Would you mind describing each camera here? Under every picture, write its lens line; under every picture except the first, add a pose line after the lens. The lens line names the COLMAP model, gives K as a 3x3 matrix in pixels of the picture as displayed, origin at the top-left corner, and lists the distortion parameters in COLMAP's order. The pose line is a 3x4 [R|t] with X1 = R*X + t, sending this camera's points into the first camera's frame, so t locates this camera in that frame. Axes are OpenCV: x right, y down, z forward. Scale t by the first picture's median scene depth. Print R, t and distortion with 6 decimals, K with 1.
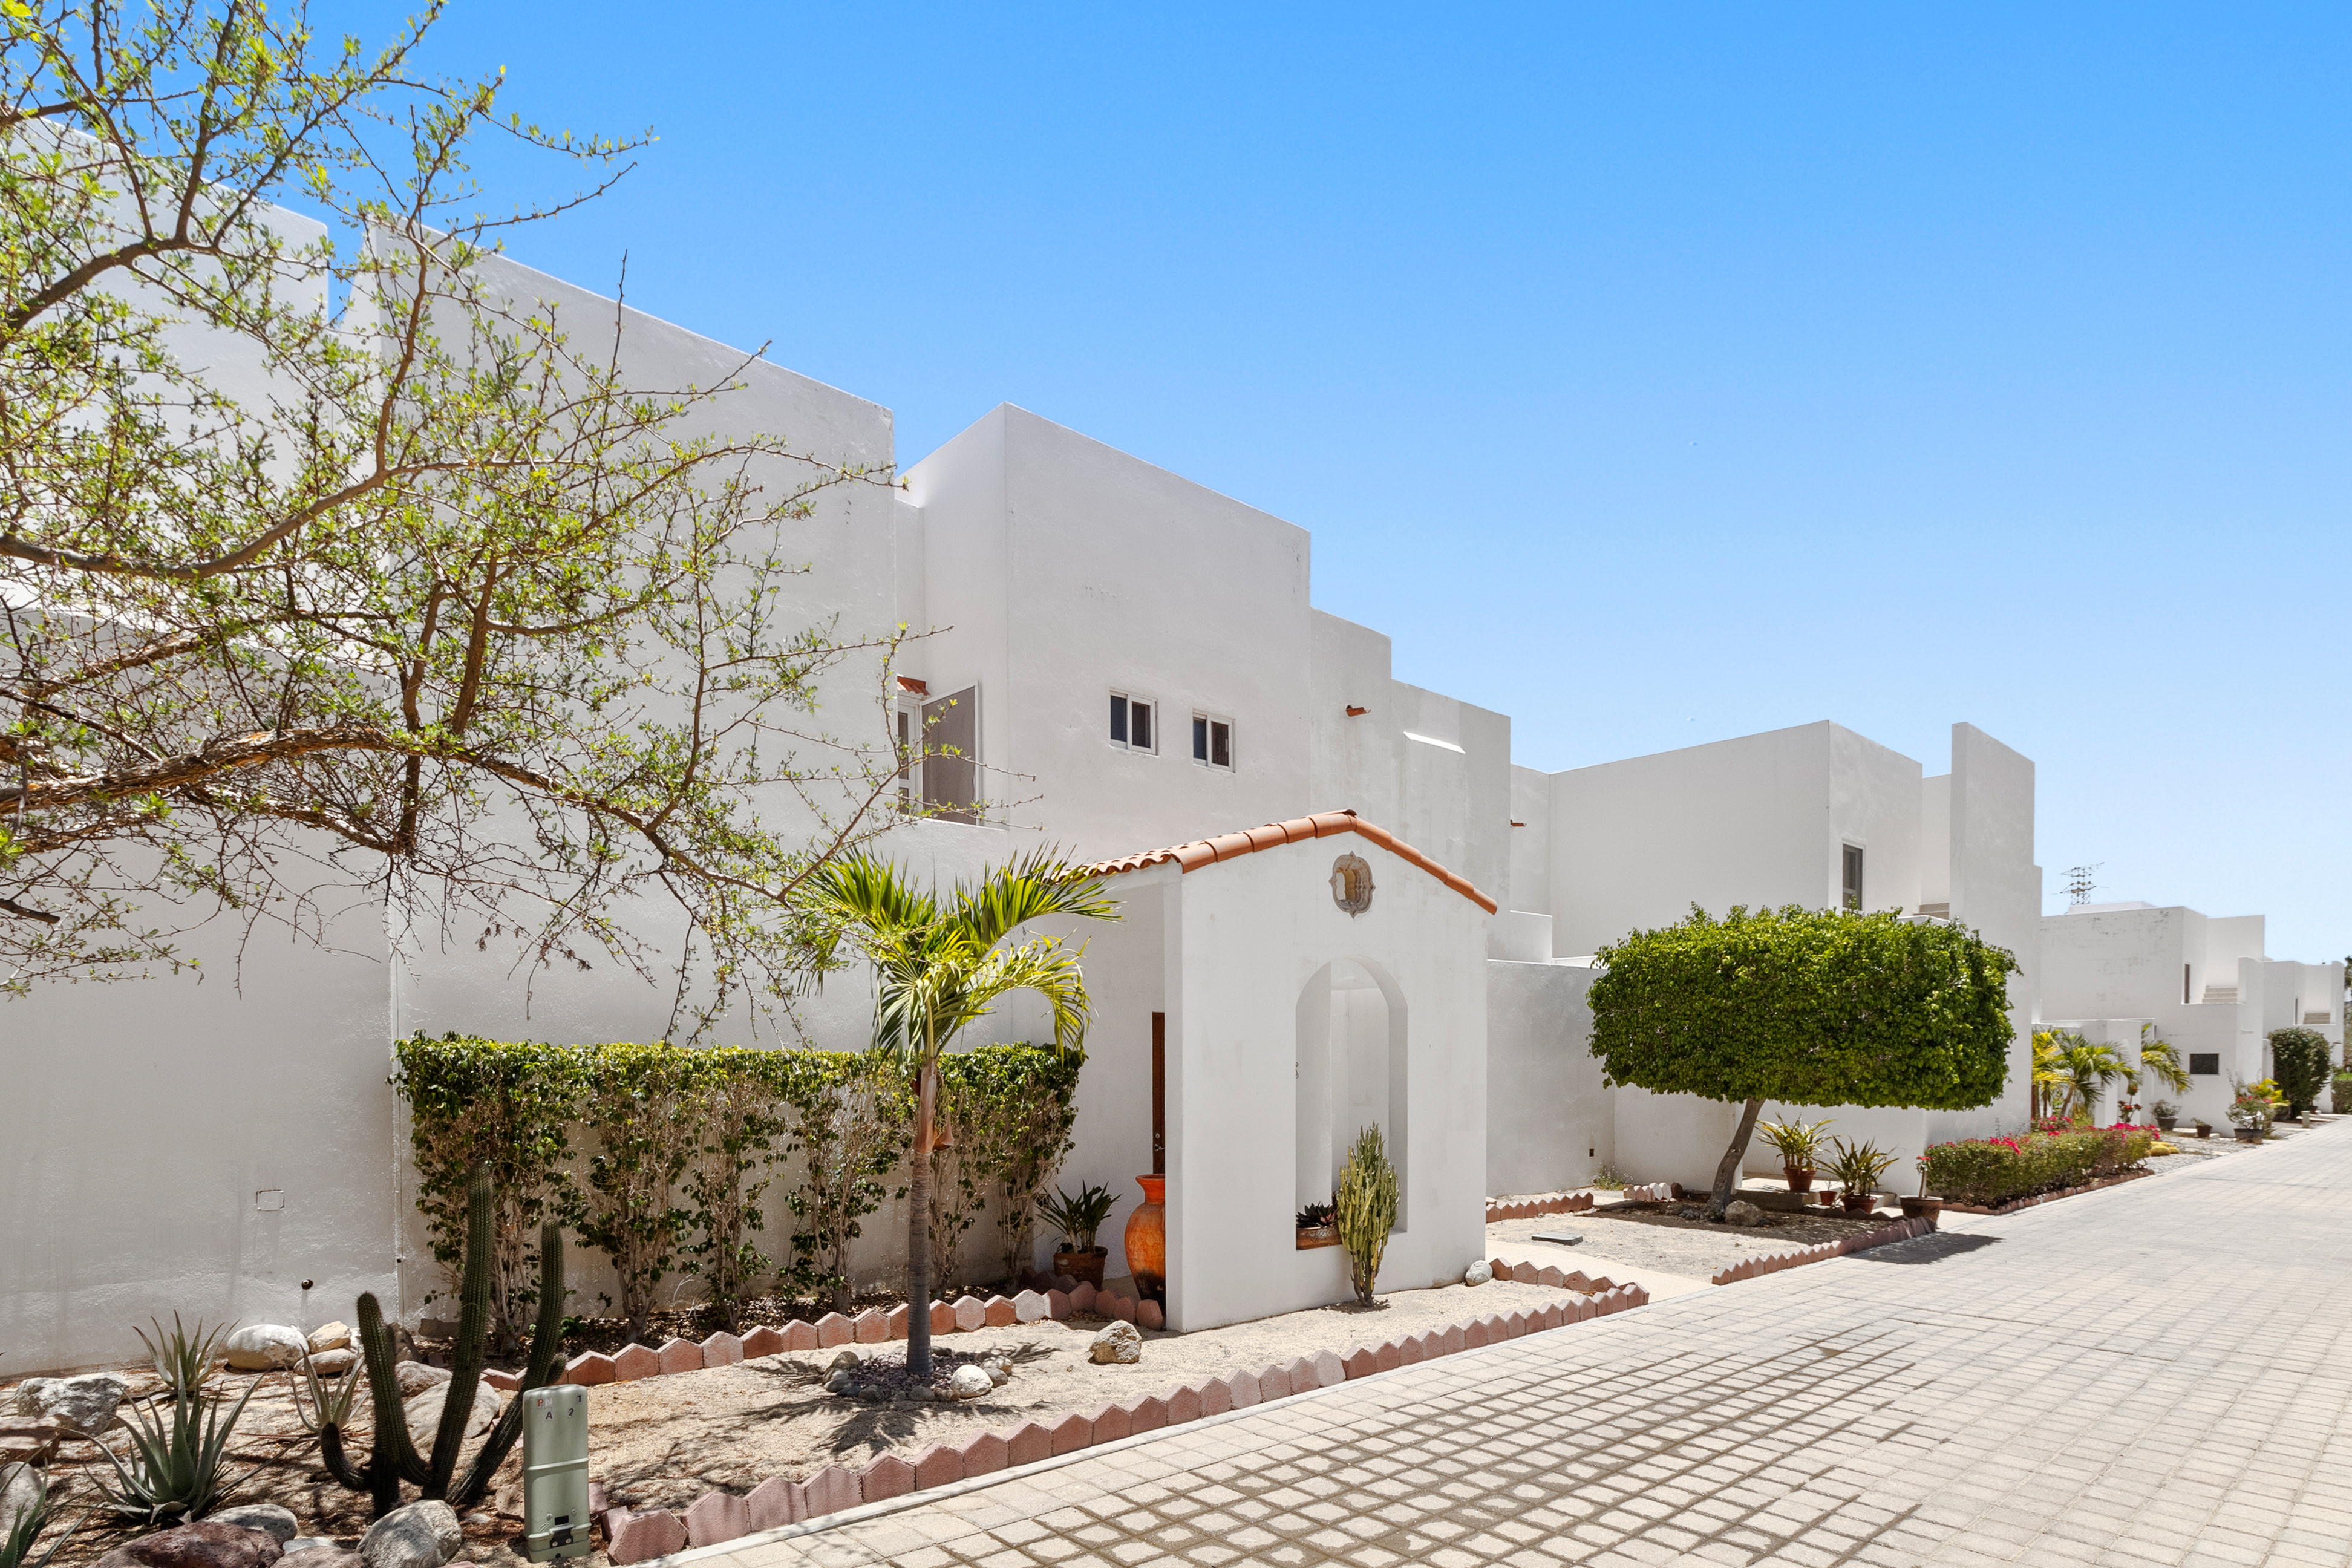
lens RADIAL K [[1110.4, 0, 1175.8], [0, 1110.4, 785.4], [0, 0, 1]] dist [0.000979, -0.001660]
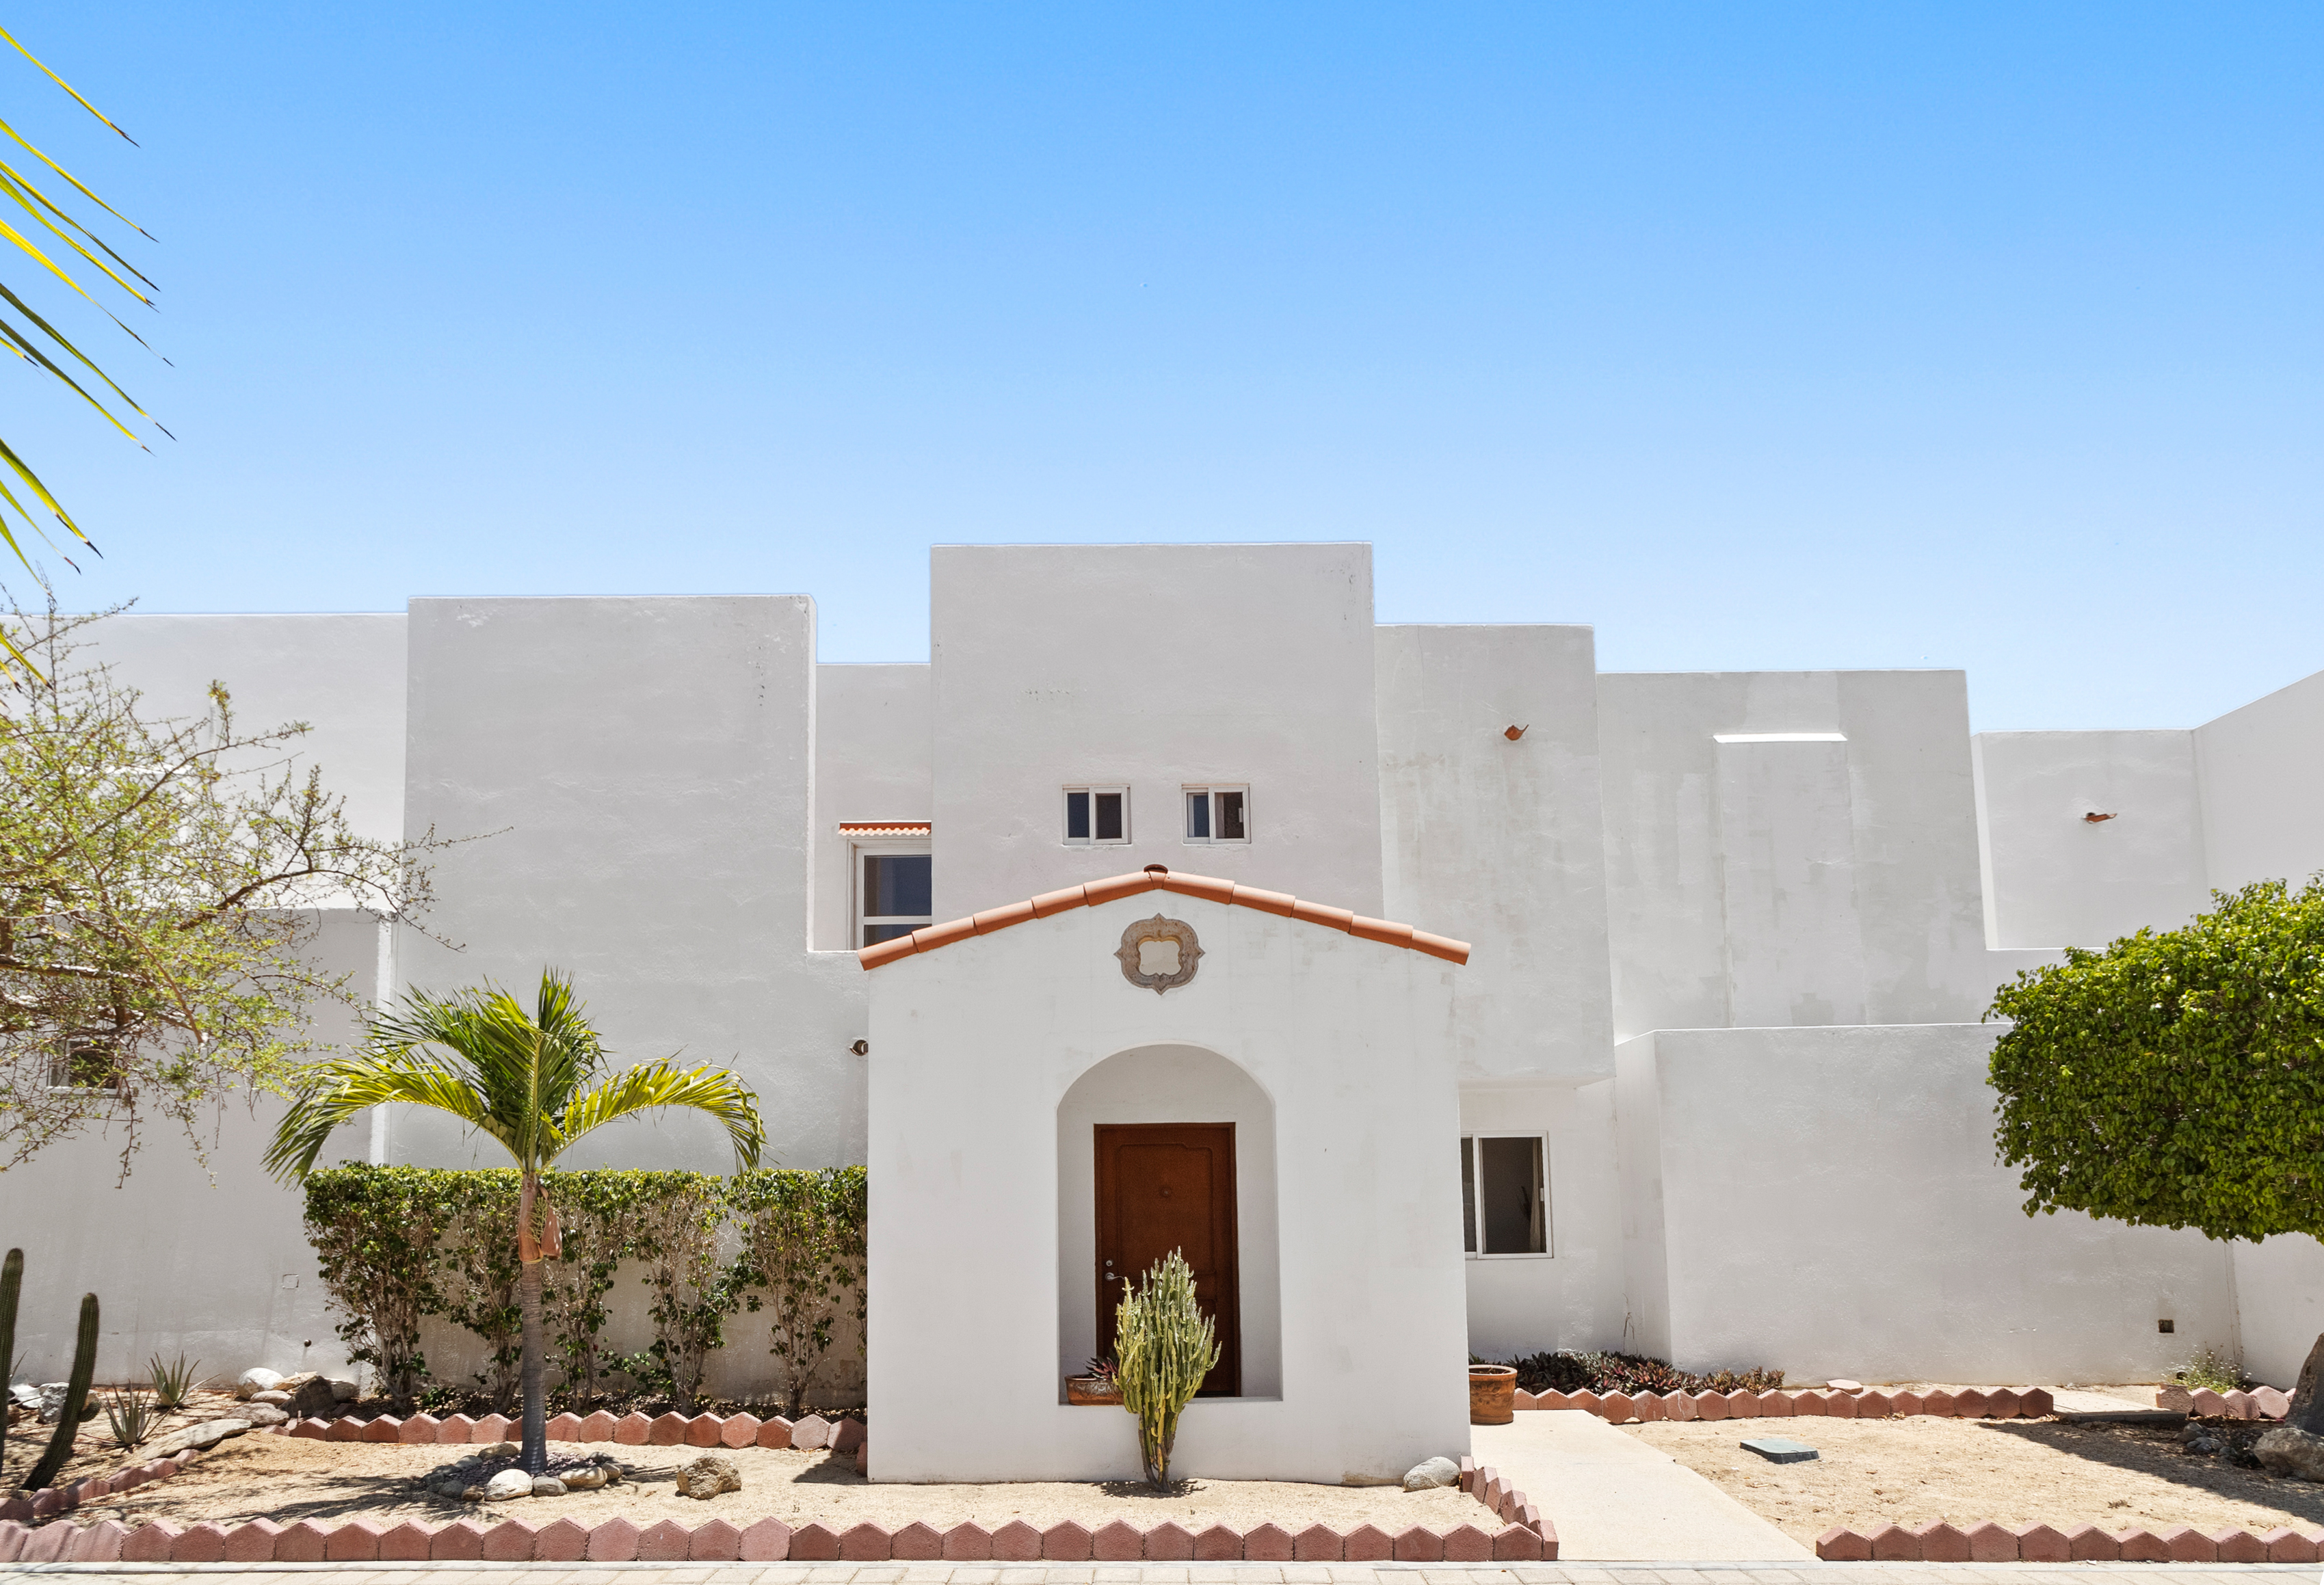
lens RADIAL K [[1074.6, 0, 1159.0], [0, 1074.6, 859.7], [0, 0, 1]] dist [-0.000232, -0.000184]
pose [[0.773230, -0.198241, -0.602342, 0.547118], [0.160479, 0.980132, -0.116569, 0.095409], [0.613483, -0.006528, 0.789681, 0.314977]]
